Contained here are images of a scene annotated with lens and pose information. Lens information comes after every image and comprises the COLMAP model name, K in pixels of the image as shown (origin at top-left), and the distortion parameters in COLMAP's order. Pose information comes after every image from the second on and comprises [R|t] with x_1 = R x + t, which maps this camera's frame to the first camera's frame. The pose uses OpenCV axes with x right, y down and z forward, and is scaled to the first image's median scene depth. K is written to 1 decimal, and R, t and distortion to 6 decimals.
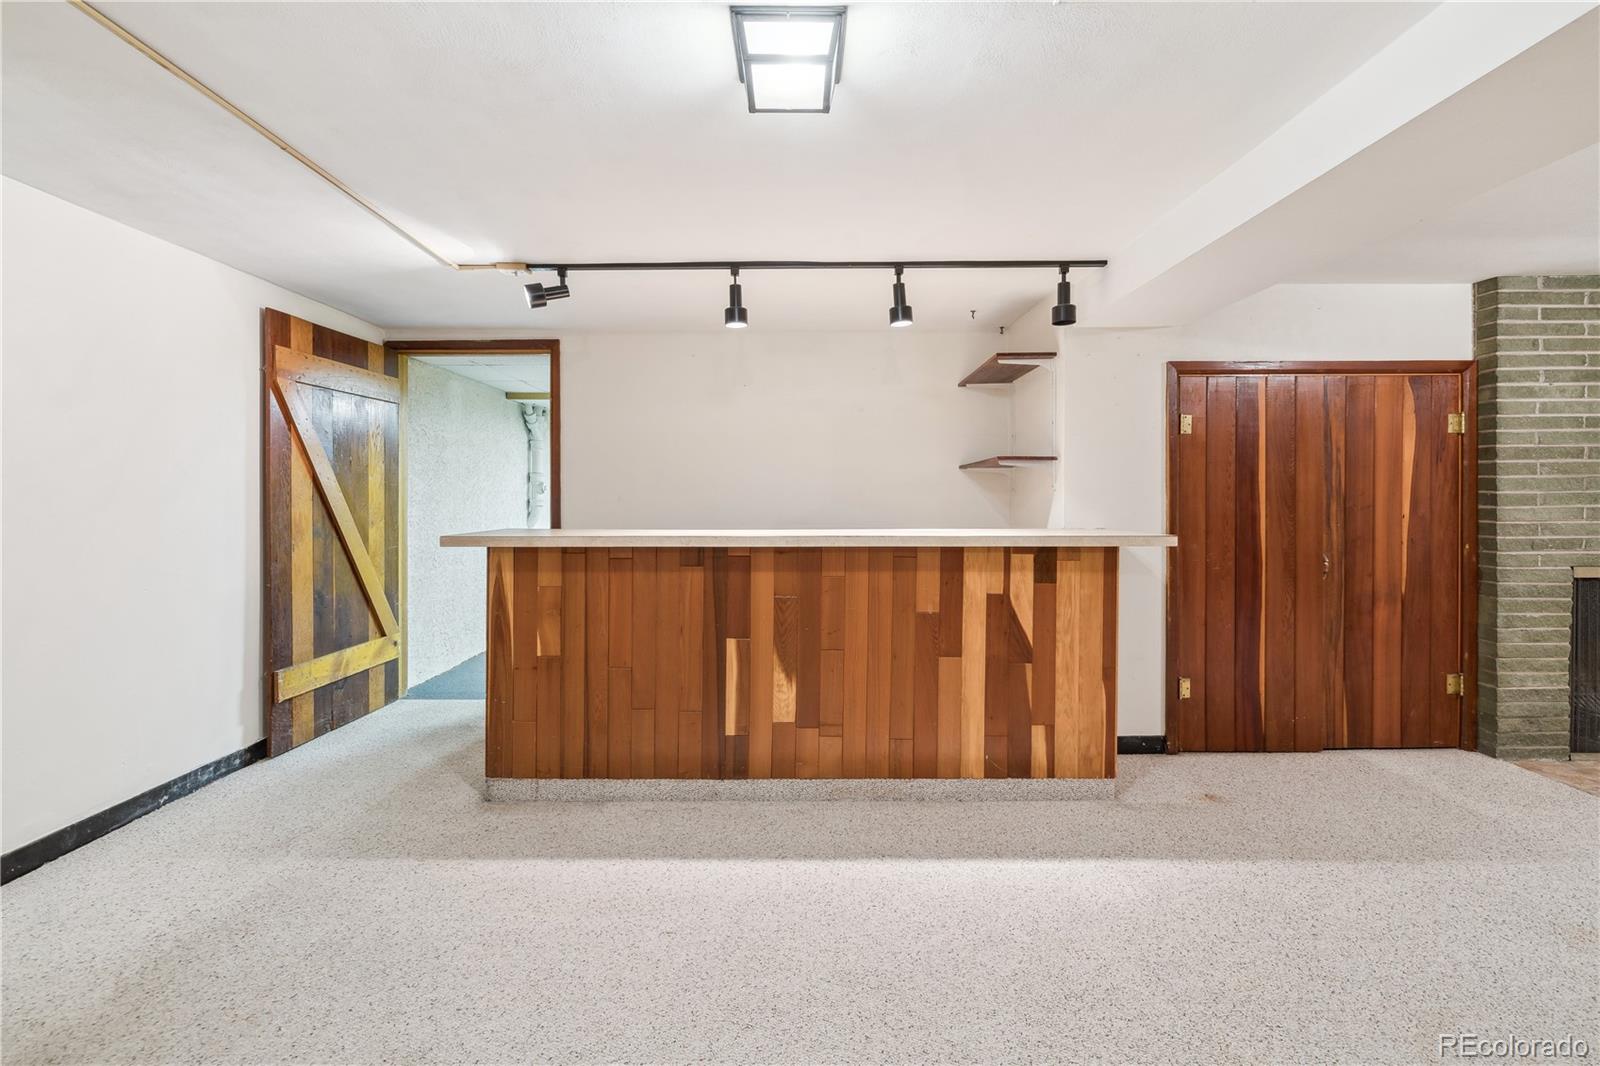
lens RADIAL K [[681.0, 0, 794.0], [0, 681.0, 506.7], [0, 0, 1]] dist [0.002219, 0.000656]
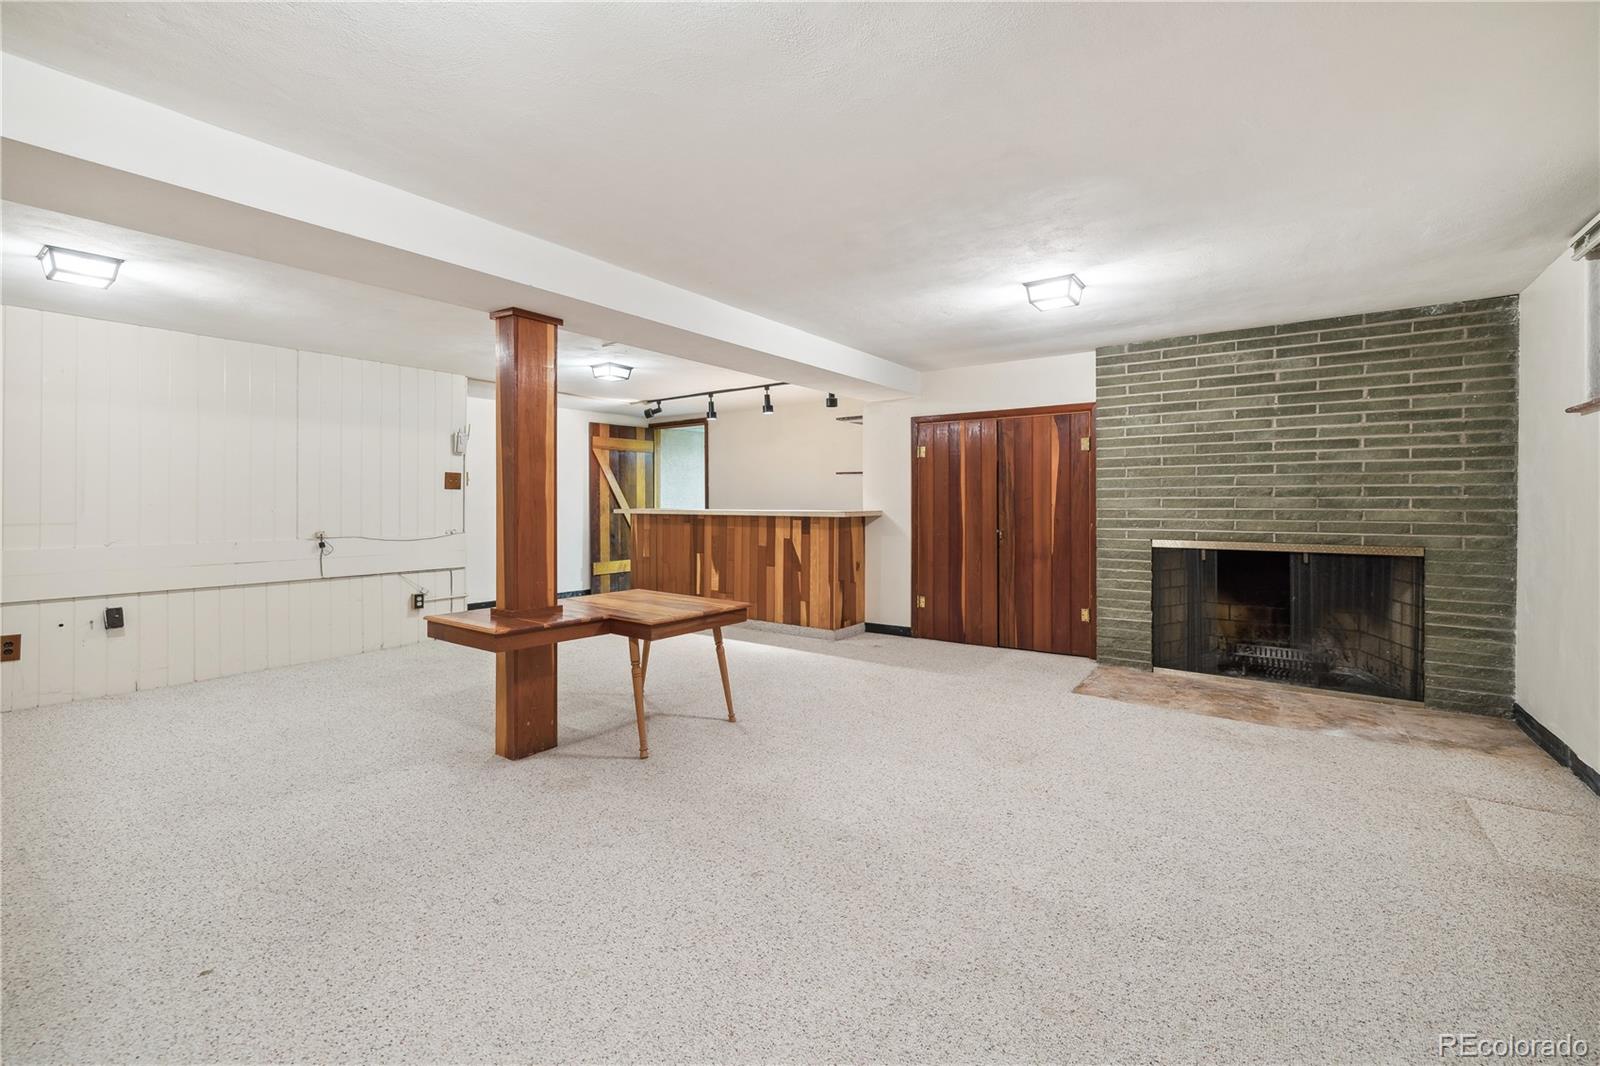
lens RADIAL K [[681.0, 0, 801.9], [0, 681.0, 516.9], [0, 0, 1]] dist [0.002219, 0.000656]
pose [[0.810098, 0.015128, -0.586099, 1.391009], [-0.008659, 0.999867, 0.013840, 0.026021], [0.586230, -0.006136, 0.810121, -0.625355]]
